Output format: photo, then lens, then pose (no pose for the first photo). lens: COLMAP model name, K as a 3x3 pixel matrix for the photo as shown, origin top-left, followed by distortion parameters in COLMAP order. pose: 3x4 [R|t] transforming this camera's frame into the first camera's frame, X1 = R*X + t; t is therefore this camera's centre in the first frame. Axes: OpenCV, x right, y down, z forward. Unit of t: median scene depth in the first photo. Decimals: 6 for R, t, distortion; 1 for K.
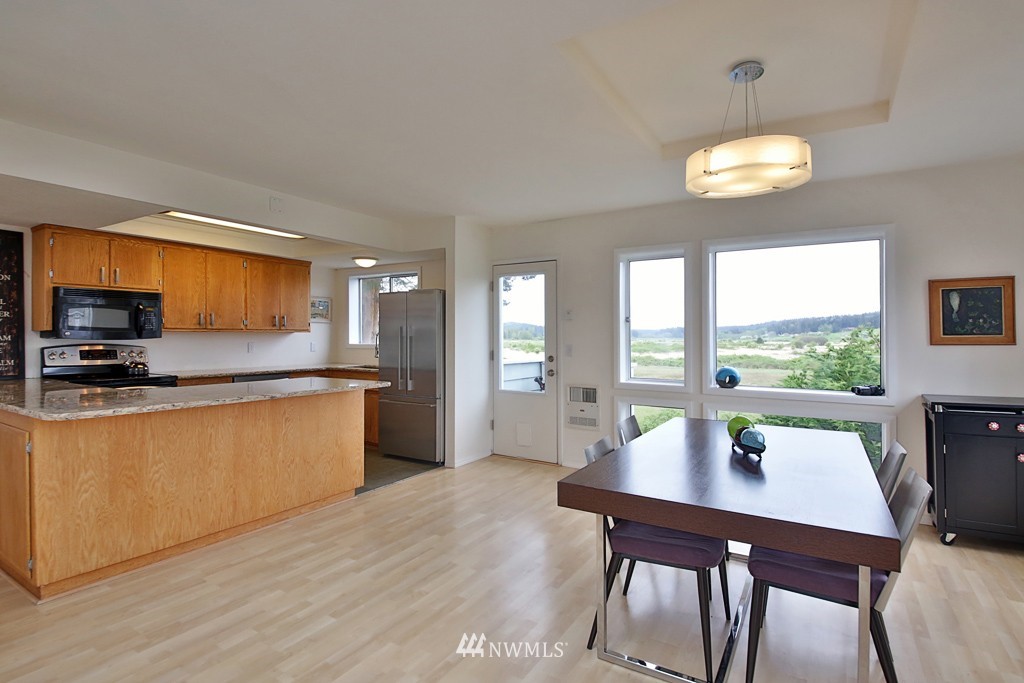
lens RADIAL K [[506.7, 0, 519.1], [0, 506.7, 337.3], [0, 0, 1]] dist [-0.017577, -0.004848]
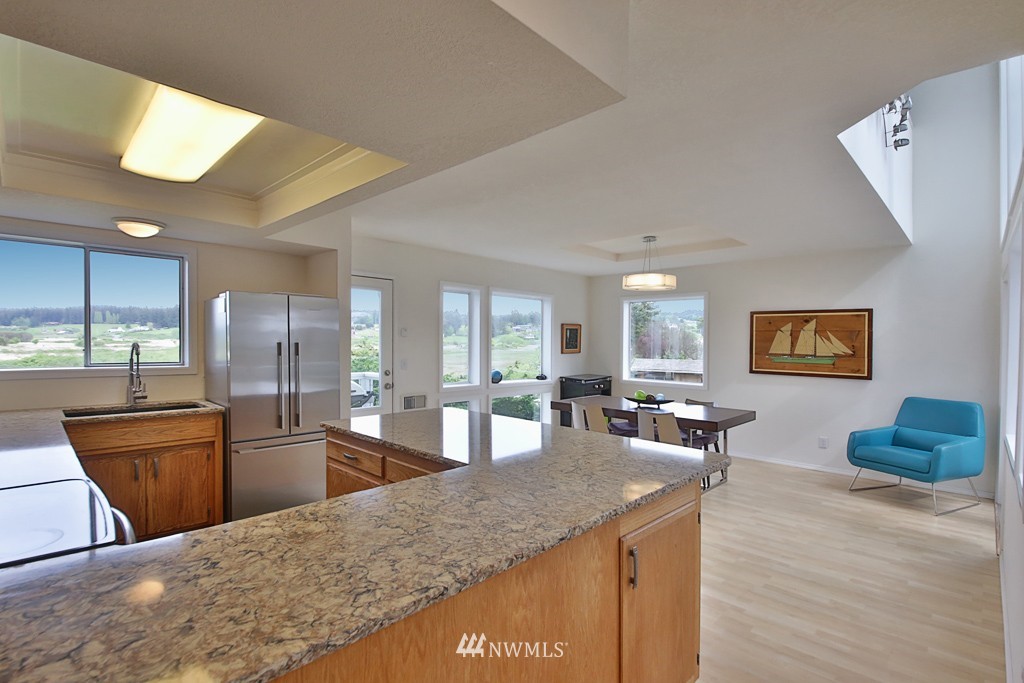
lens RADIAL K [[485.2, 0, 517.1], [0, 485.2, 342.7], [0, 0, 1]] dist [-0.001302, -0.007558]
pose [[0.223883, -0.002677, 0.974612, -0.994688], [-0.014458, 0.999877, 0.006068, -0.034636], [-0.974509, -0.015450, 0.223817, 0.604825]]
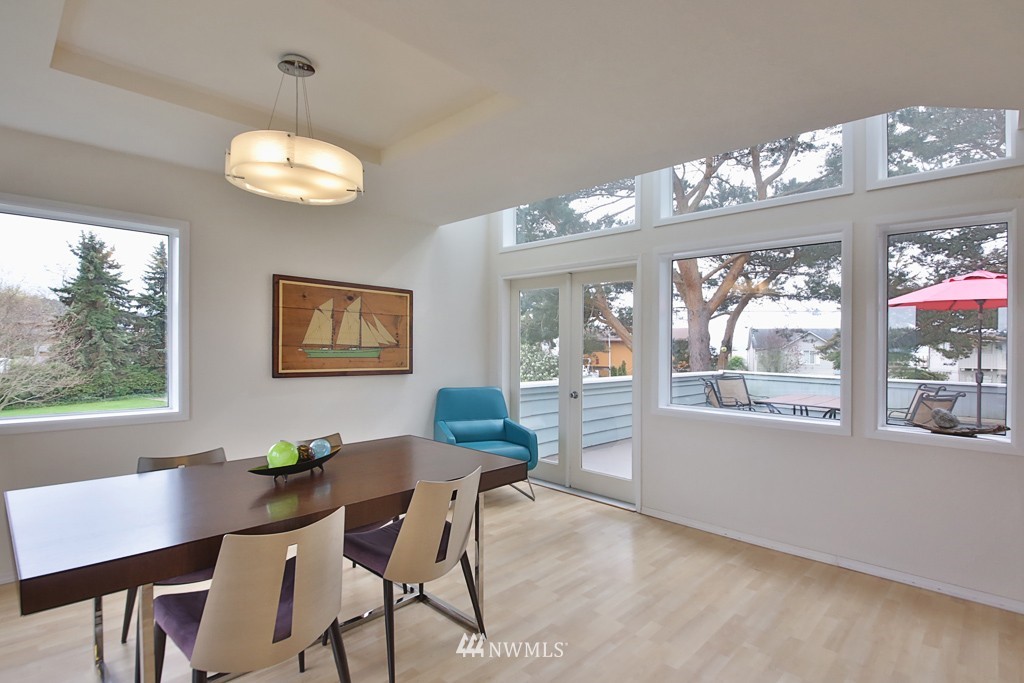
lens RADIAL K [[485.2, 0, 504.0], [0, 485.2, 346.2], [0, 0, 1]] dist [-0.001302, -0.007558]
pose [[-0.970282, -0.019173, 0.241215, -0.064496], [-0.019477, 0.999810, 0.001123, -0.011022], [-0.241191, -0.003609, -0.970471, 0.975831]]
